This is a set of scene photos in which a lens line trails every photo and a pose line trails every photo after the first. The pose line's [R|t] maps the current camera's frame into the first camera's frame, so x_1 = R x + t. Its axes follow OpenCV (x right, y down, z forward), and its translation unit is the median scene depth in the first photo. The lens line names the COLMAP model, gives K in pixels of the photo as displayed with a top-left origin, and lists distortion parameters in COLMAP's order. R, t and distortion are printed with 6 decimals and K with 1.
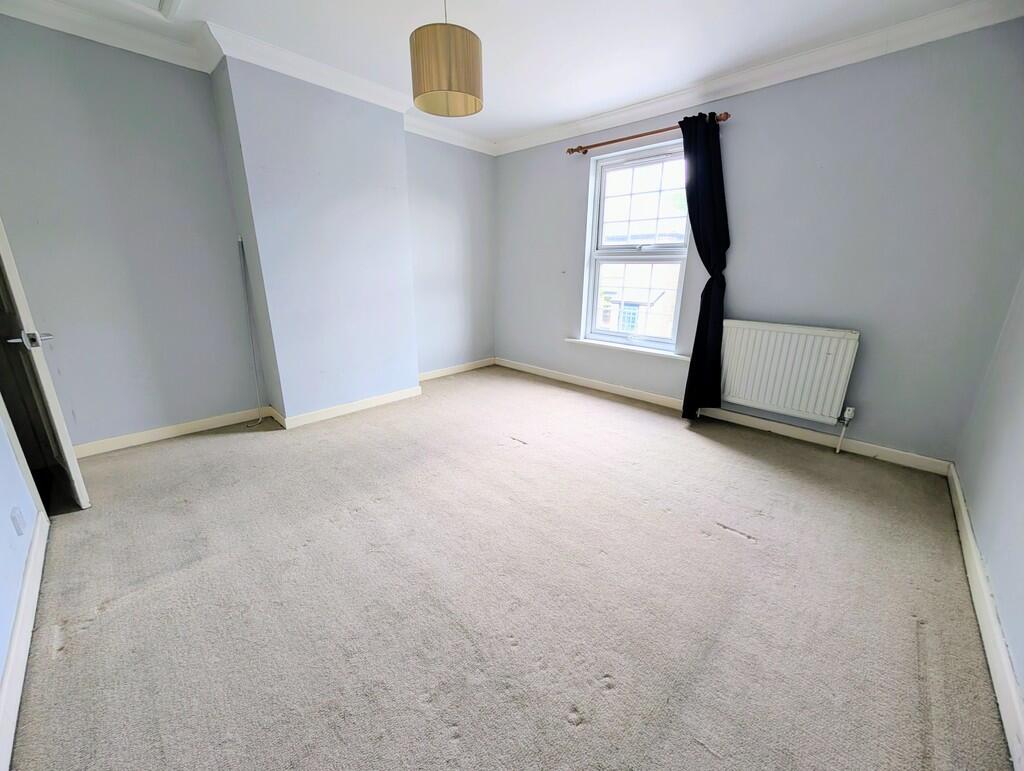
lens RADIAL K [[388.3, 0, 514.7], [0, 388.3, 380.4], [0, 0, 1]] dist [-0.000672, 0.000041]
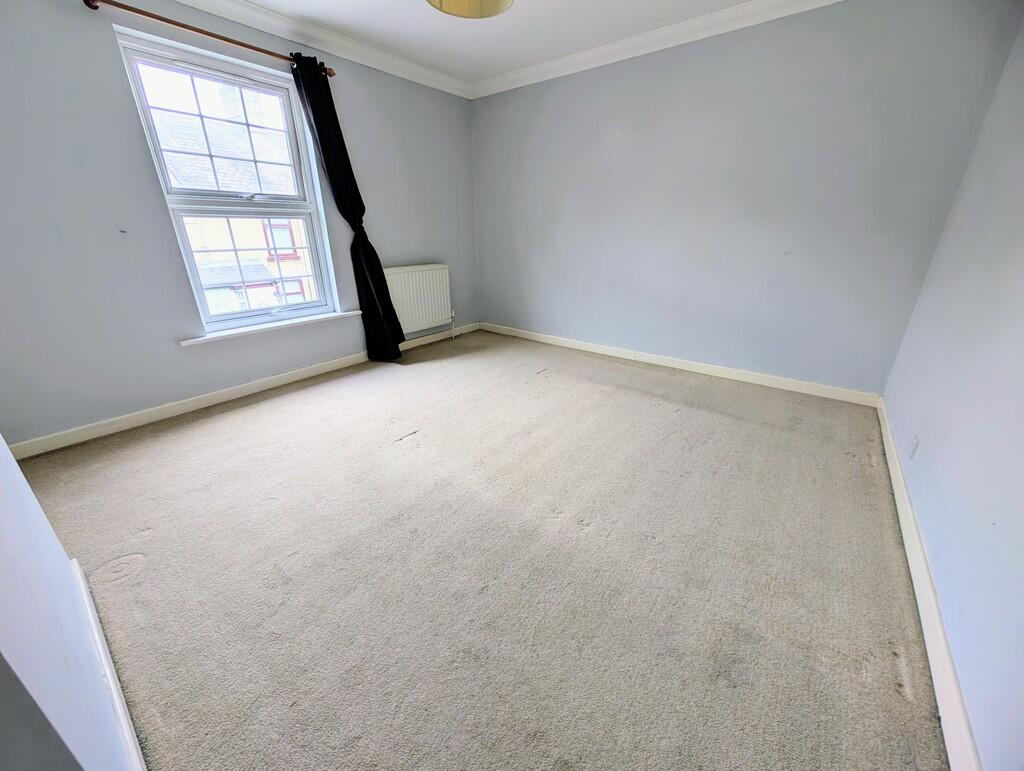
lens RADIAL K [[388.3, 0, 514.7], [0, 388.3, 380.4], [0, 0, 1]] dist [-0.000672, 0.000041]
pose [[-0.105308, -0.369954, 0.923063, -0.663293], [0.278062, 0.880244, 0.384515, -0.185718], [-0.954773, 0.297161, 0.010174, 0.653497]]
